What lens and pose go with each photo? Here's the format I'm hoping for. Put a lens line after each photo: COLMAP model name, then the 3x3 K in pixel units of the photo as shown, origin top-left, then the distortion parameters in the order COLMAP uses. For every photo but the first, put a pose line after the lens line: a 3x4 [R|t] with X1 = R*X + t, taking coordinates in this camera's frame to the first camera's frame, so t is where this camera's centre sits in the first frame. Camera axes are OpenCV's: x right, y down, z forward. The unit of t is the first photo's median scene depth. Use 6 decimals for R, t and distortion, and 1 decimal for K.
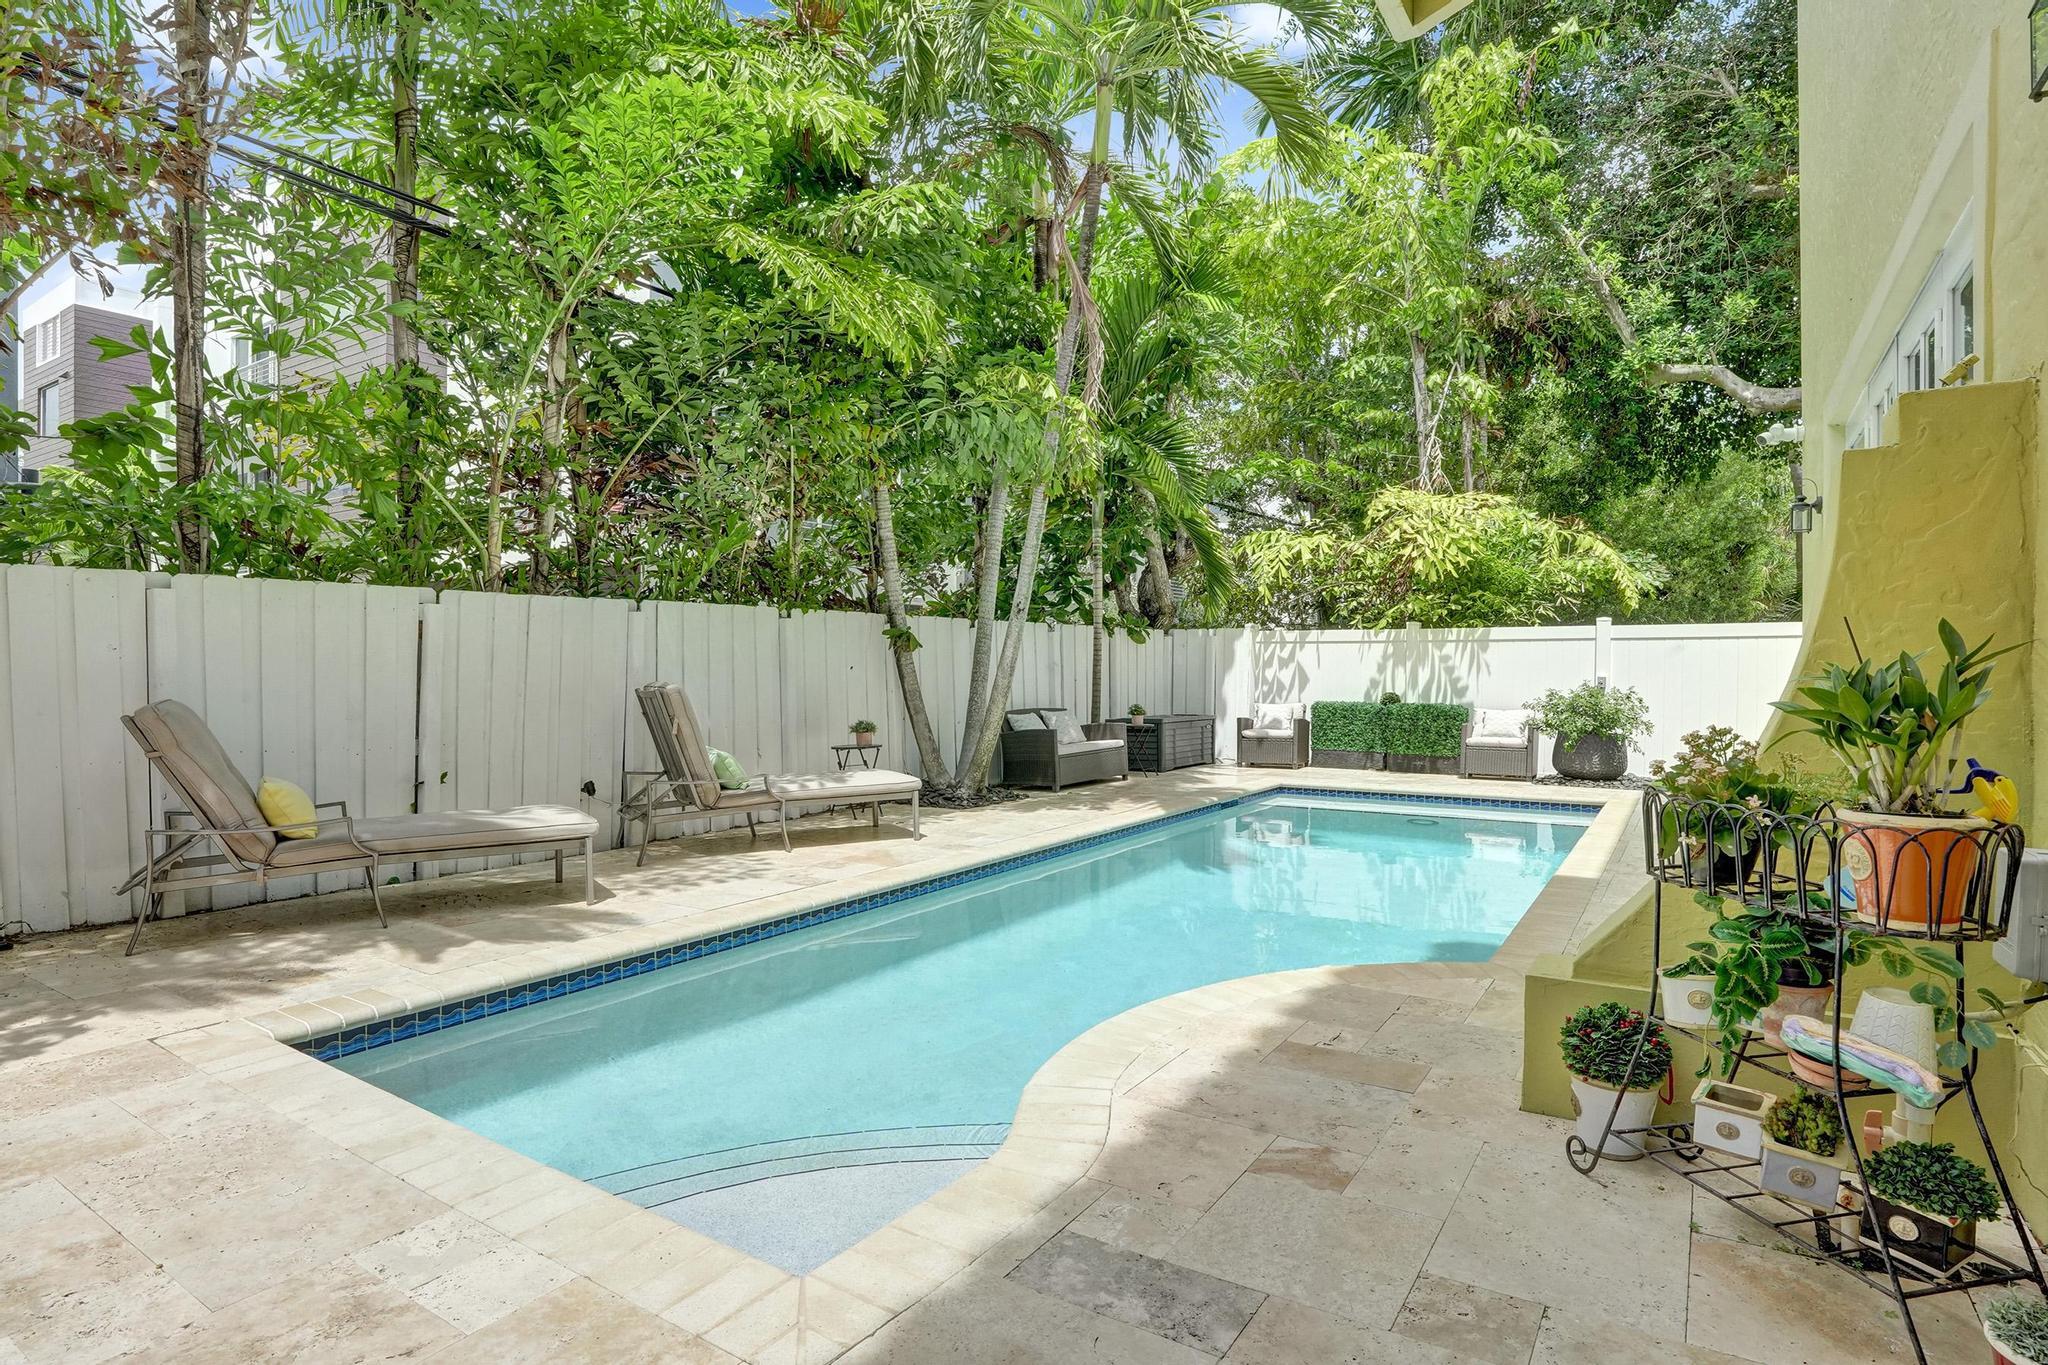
lens RADIAL K [[1063.5, 0, 1091.8], [0, 1063.5, 660.8], [0, 0, 1]] dist [-0.045732, 0.001255]
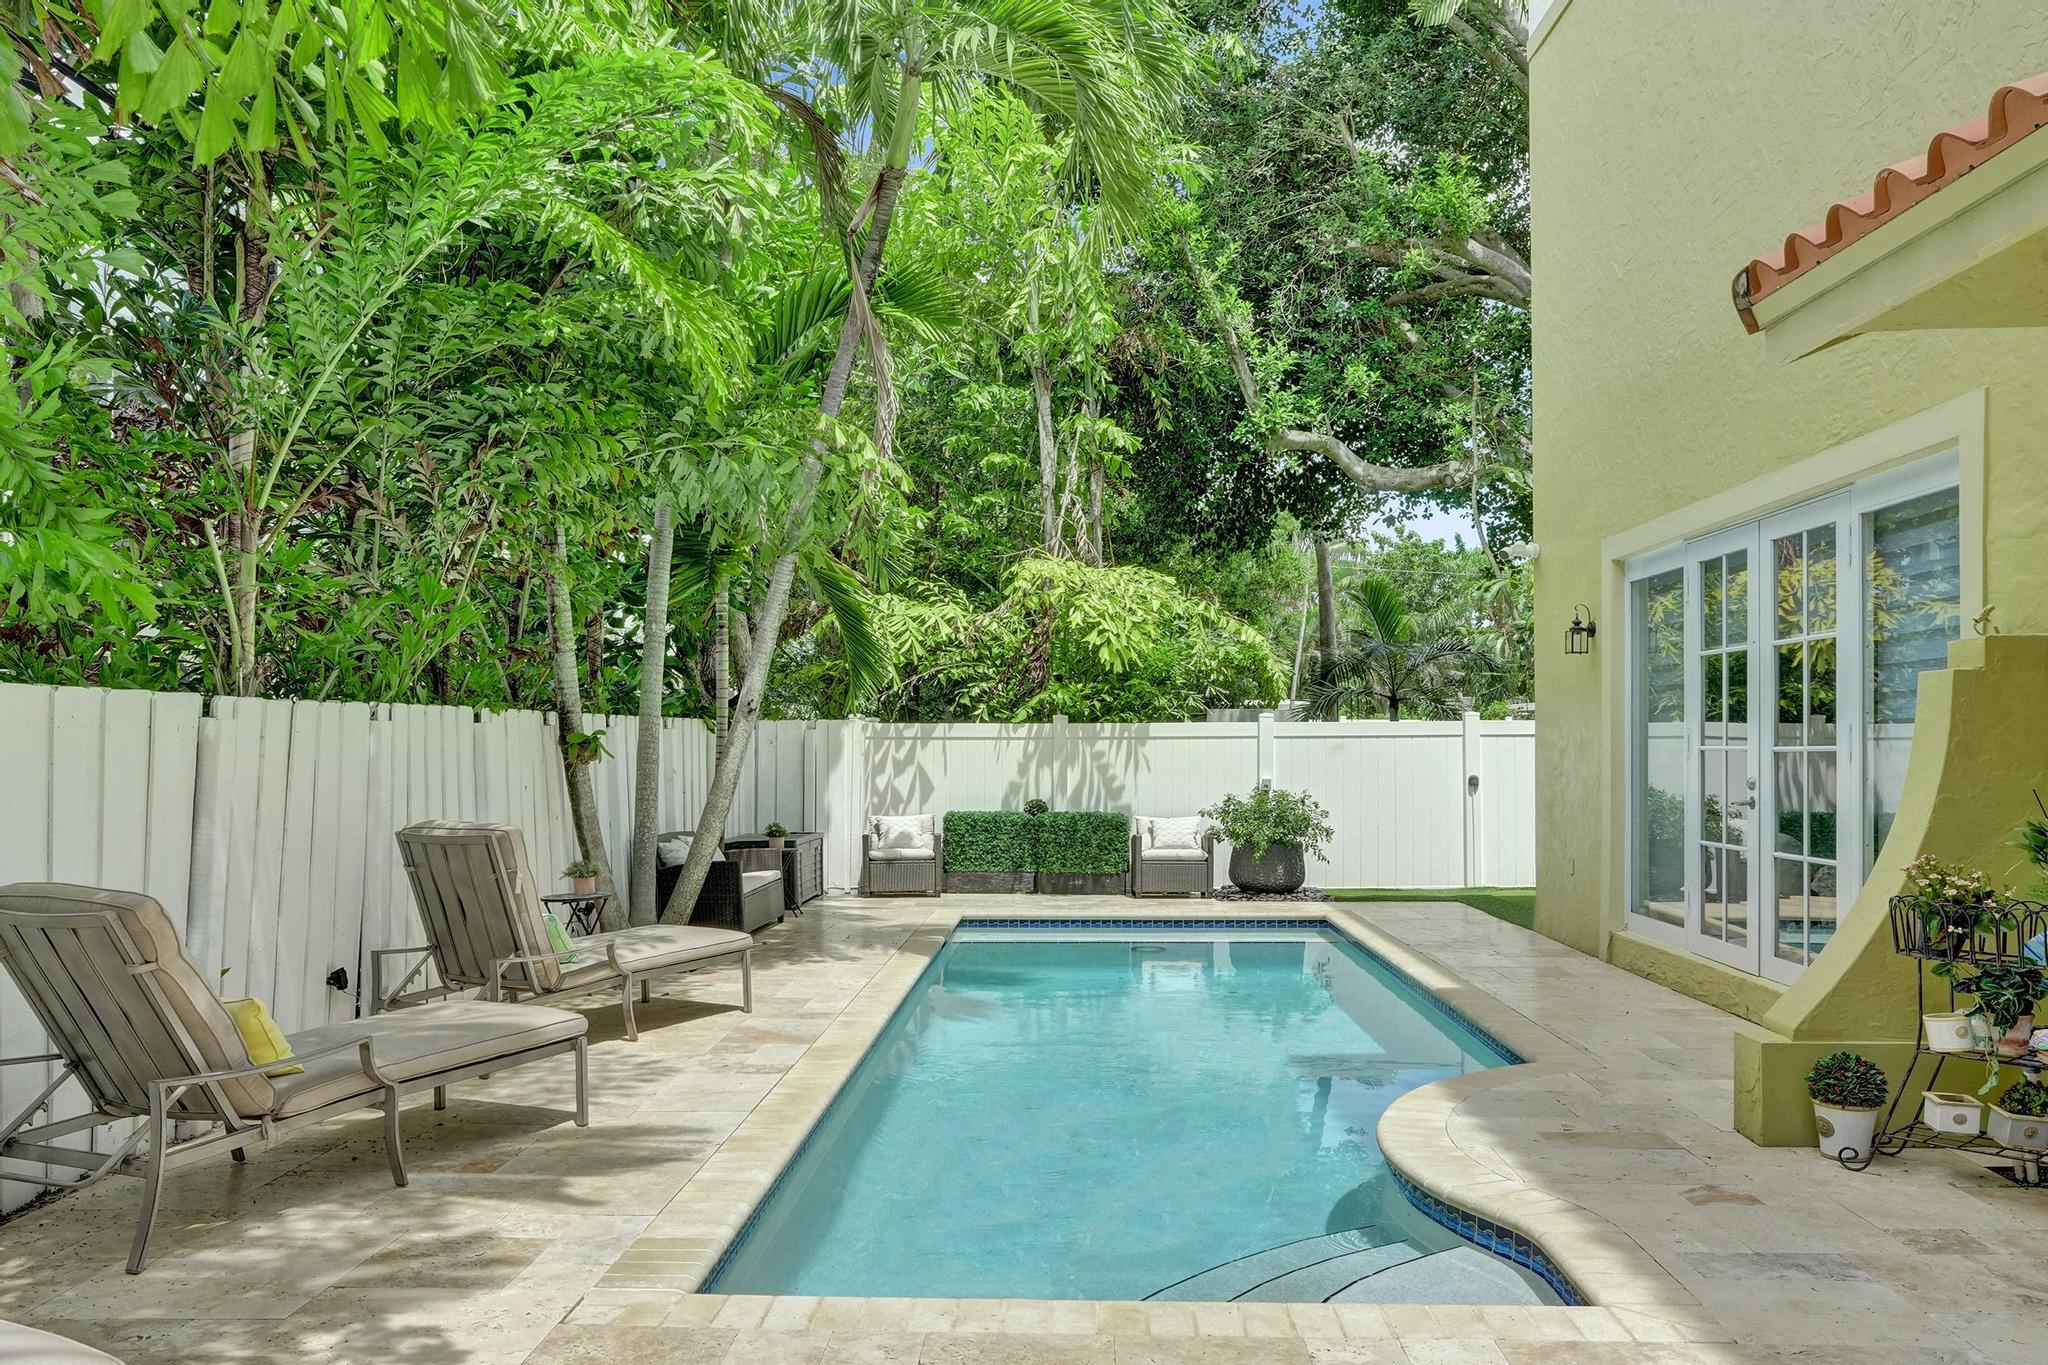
lens RADIAL K [[1522.4, 0, 1020.3], [0, 1522.4, 728.8], [0, 0, 1]] dist [-0.049806, 0.021145]
pose [[0.878852, -0.000331, 0.477095, -0.328546], [0.002966, 0.999984, -0.004771, -0.021878], [-0.477086, 0.005608, 0.878839, -0.053546]]
